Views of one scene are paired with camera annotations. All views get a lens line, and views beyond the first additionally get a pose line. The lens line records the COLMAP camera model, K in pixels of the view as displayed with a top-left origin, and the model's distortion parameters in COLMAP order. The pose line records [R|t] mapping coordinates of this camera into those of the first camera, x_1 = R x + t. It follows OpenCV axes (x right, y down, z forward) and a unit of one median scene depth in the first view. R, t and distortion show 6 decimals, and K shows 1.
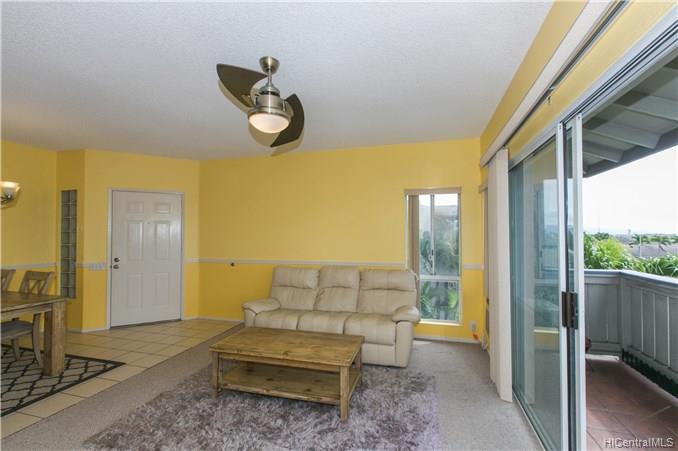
lens RADIAL K [[307.3, 0, 340.5], [0, 307.3, 228.5], [0, 0, 1]] dist [0.013041, -0.004224]
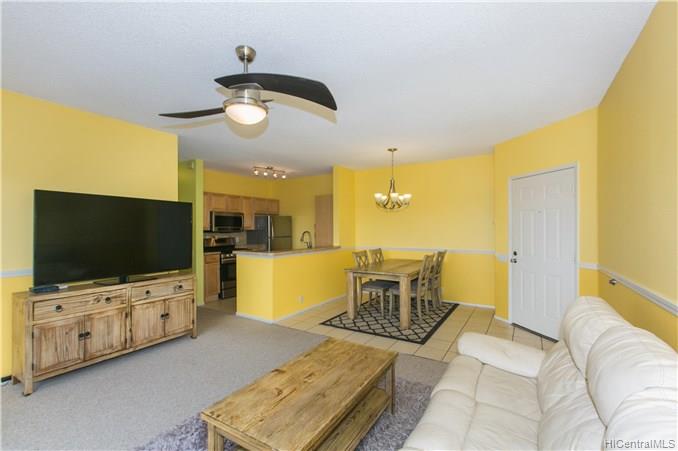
lens RADIAL K [[301.7, 0, 341.5], [0, 301.7, 228.9], [0, 0, 1]] dist [-0.000116, 0.000130]
pose [[-0.273530, 0.005734, -0.961846, 0.435438], [0.024972, 0.999688, -0.001142, 0.021742], [0.961539, -0.024331, -0.273588, 1.090765]]
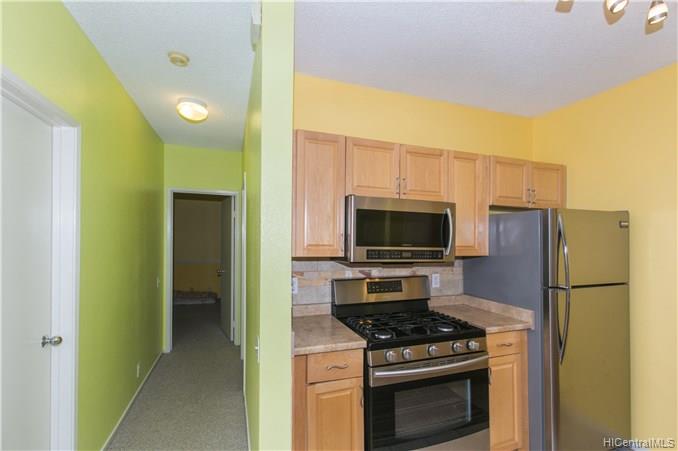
lens RADIAL K [[318.5, 0, 357.5], [0, 318.5, 242.3], [0, 0, 1]] dist [0.013016, -0.000180]
pose [[-0.786441, 0.001140, -0.617664, -0.810247], [0.007114, 0.999949, -0.007213, -0.018860], [0.617624, -0.010067, -0.786409, 0.275448]]
